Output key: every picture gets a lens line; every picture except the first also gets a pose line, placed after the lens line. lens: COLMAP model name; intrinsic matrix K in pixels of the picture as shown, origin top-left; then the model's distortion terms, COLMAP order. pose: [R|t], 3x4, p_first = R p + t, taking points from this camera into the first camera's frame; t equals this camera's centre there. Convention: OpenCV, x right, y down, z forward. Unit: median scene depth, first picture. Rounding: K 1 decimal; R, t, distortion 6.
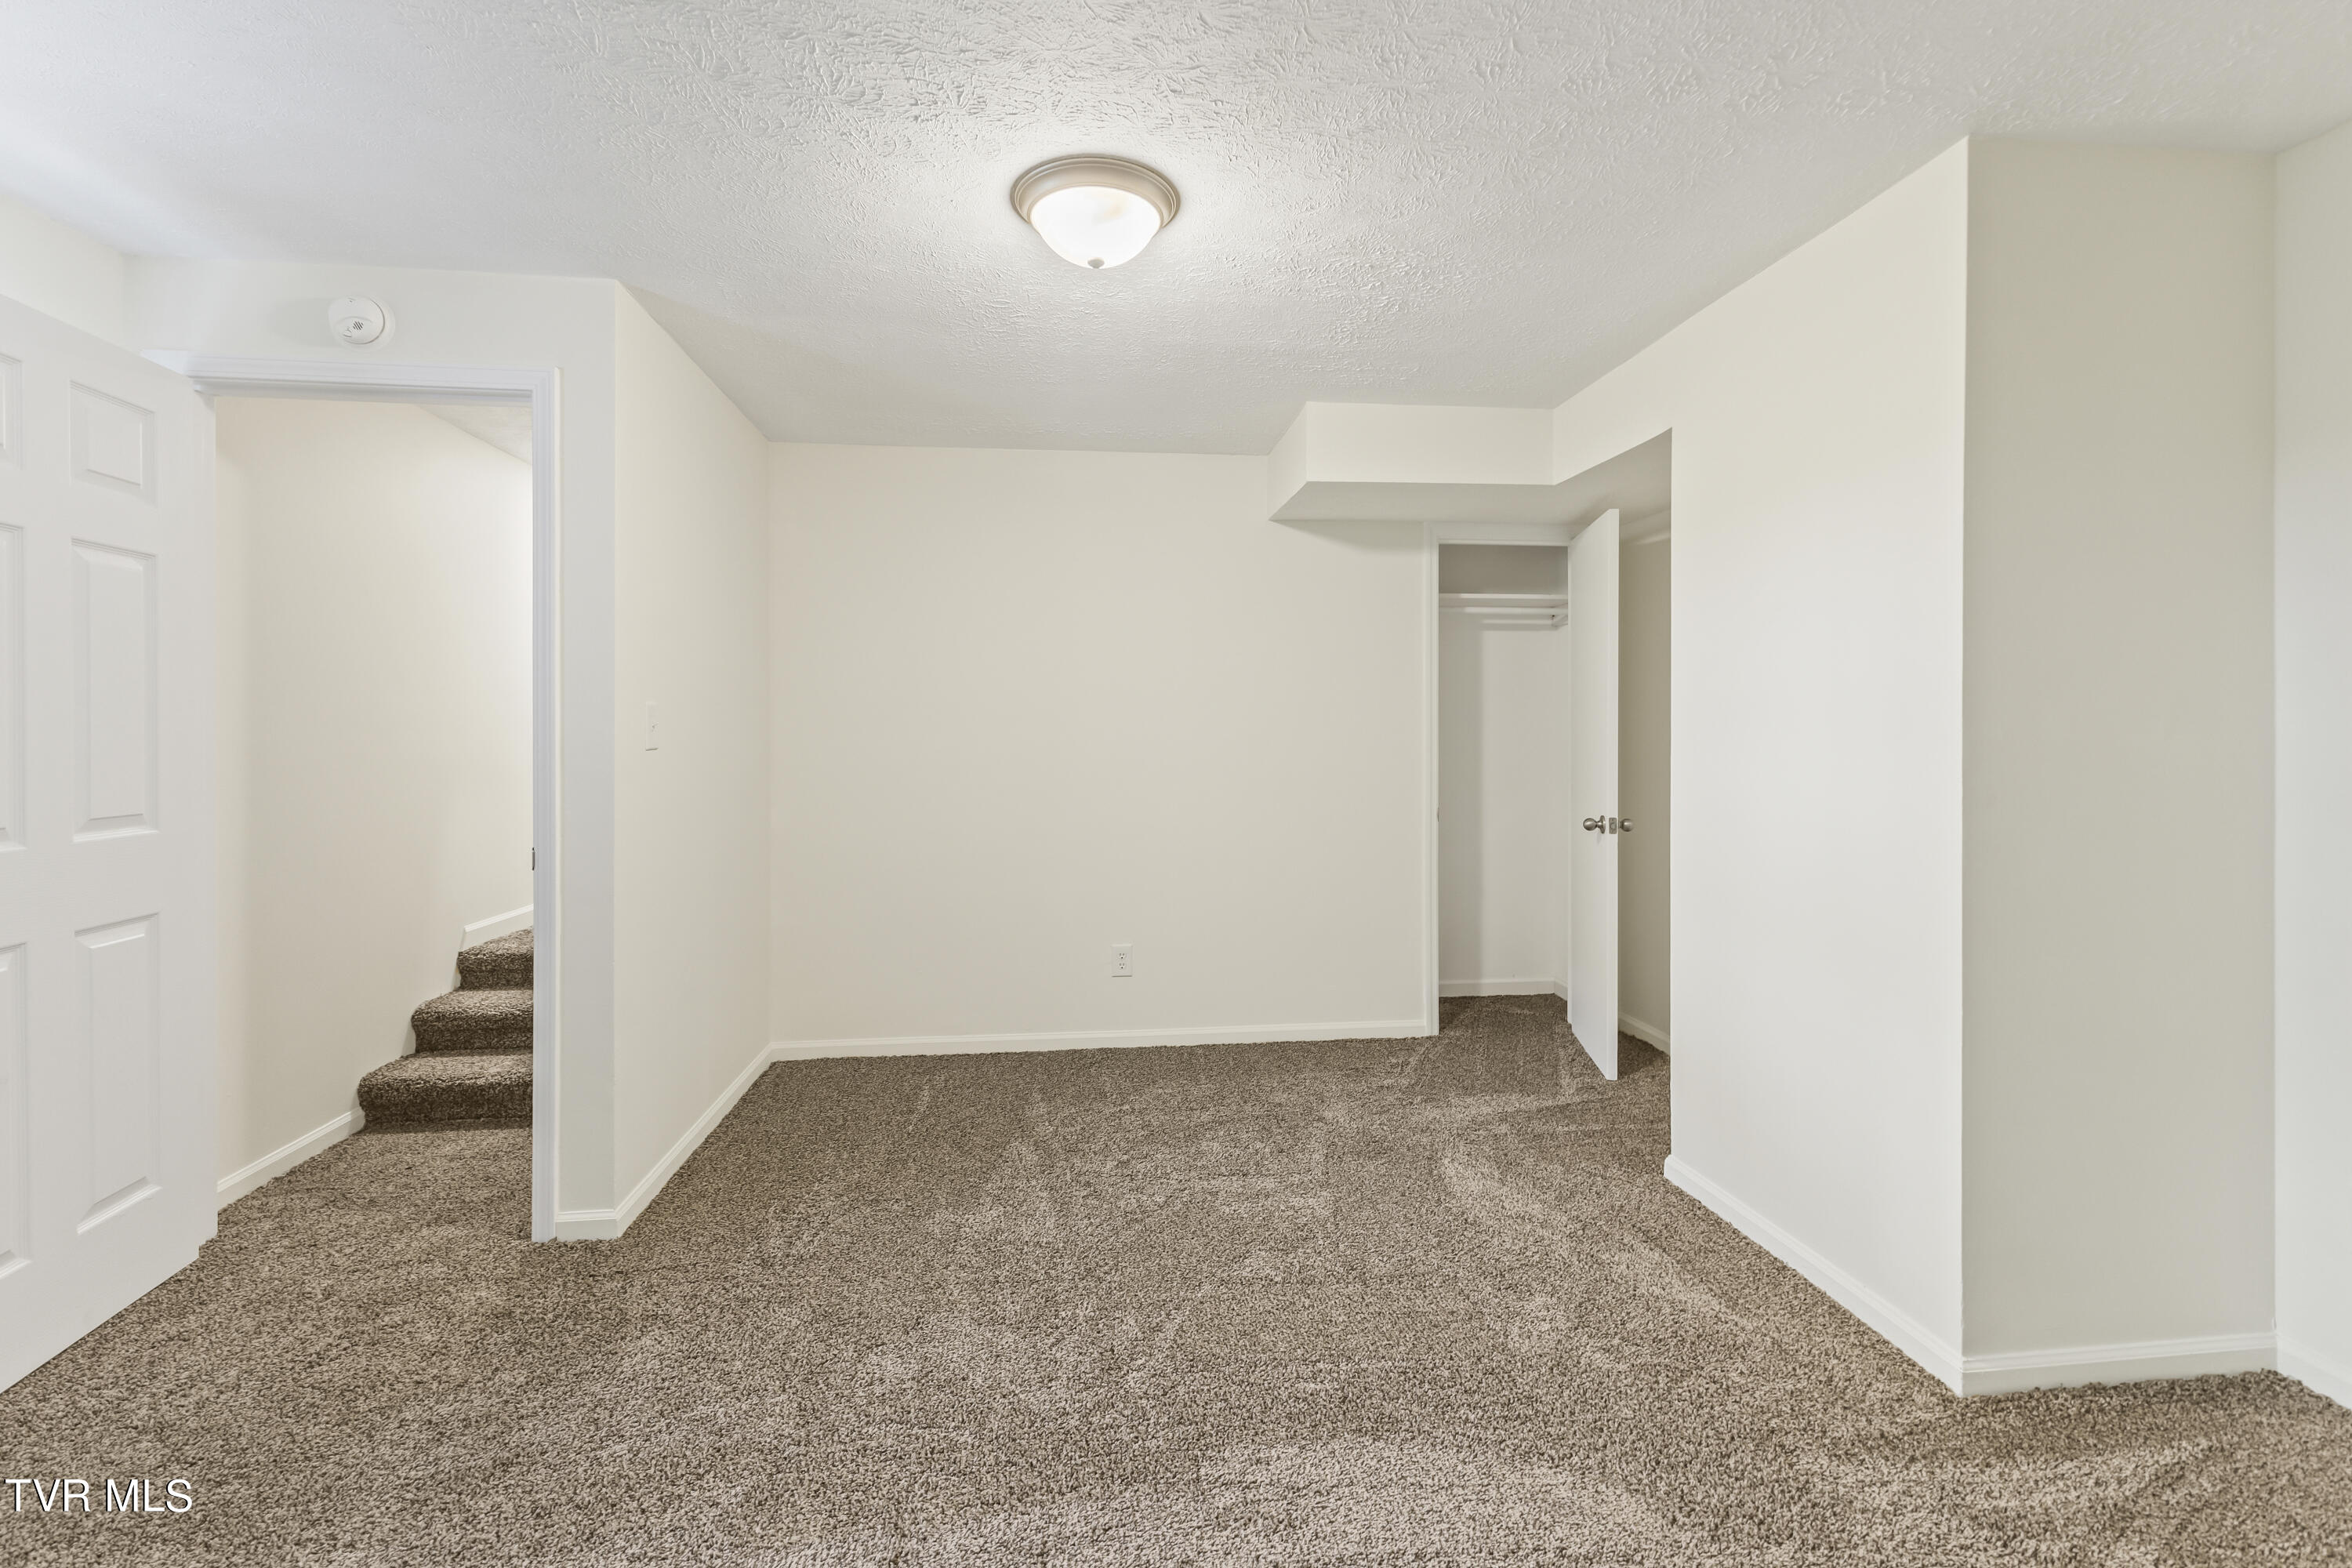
lens RADIAL K [[1013.8, 0, 1177.4], [0, 1013.8, 741.2], [0, 0, 1]] dist [-0.000436, -0.000465]
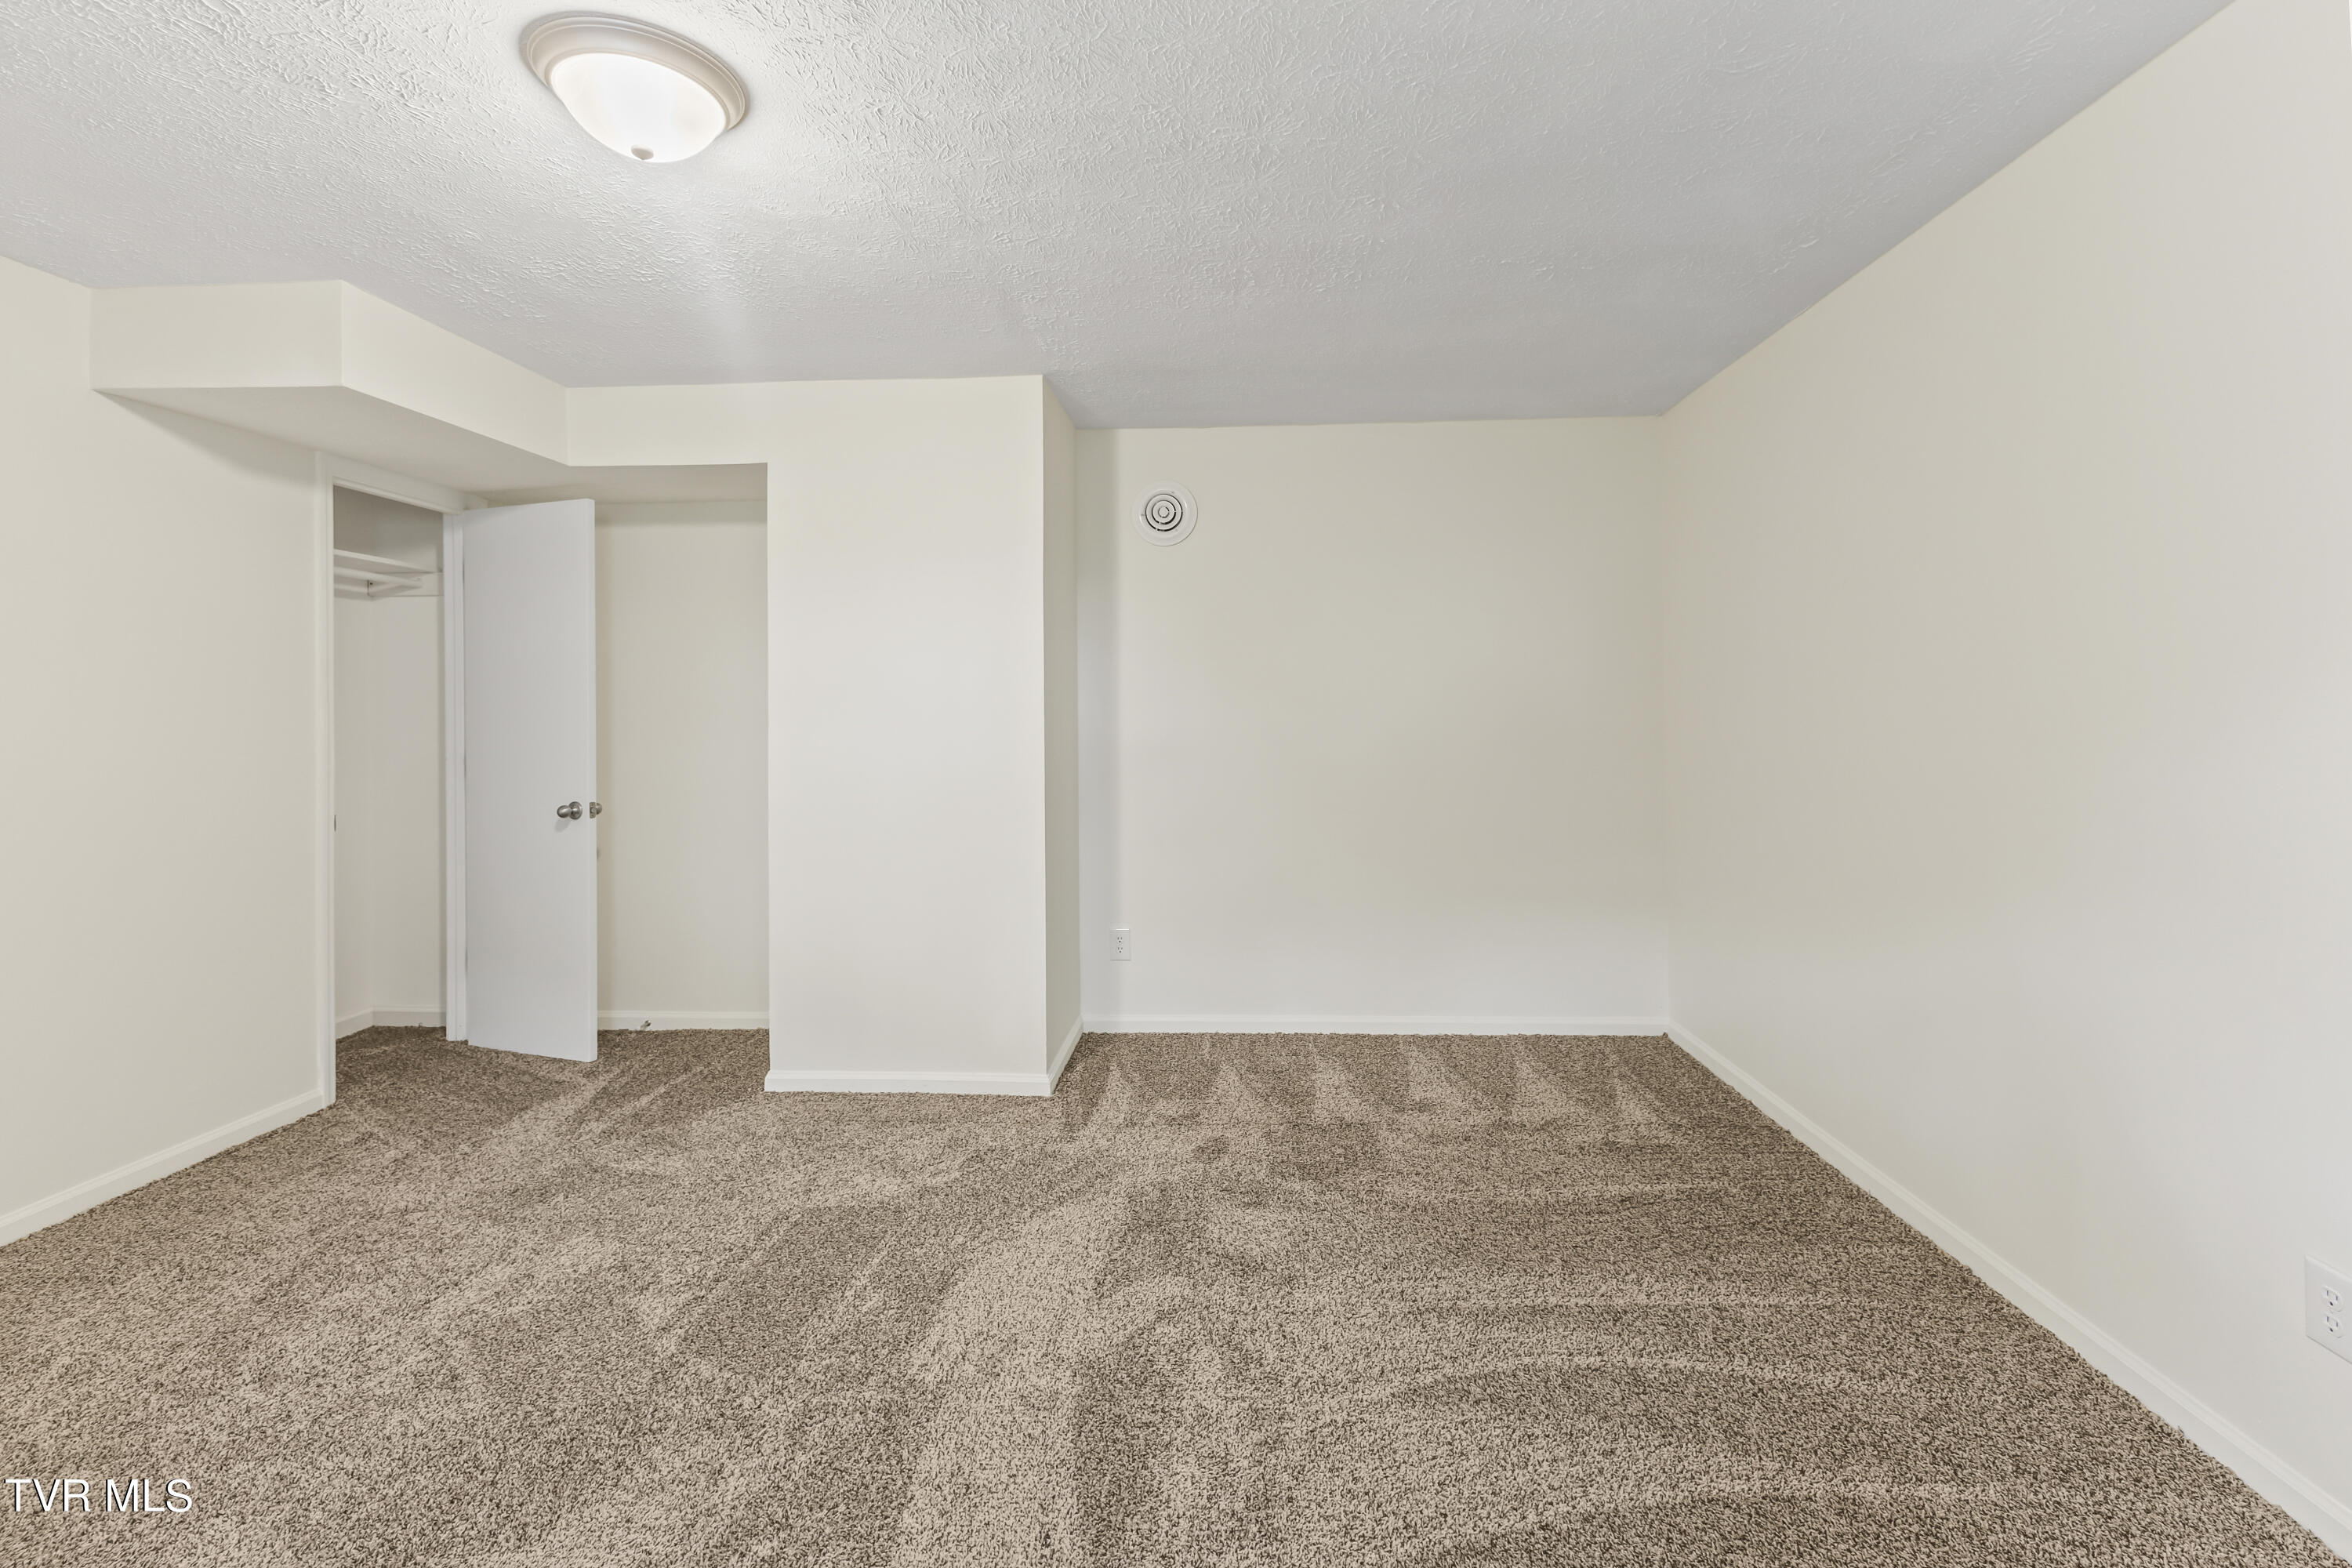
lens RADIAL K [[1009.6, 0, 1177.9], [0, 1009.6, 720.0], [0, 0, 1]] dist [-0.000651, -0.000438]
pose [[0.183037, -0.003361, 0.983100, -0.498601], [0.013404, 0.999910, 0.000922, -0.000206], [-0.983015, 0.013009, 0.183065, 0.255639]]
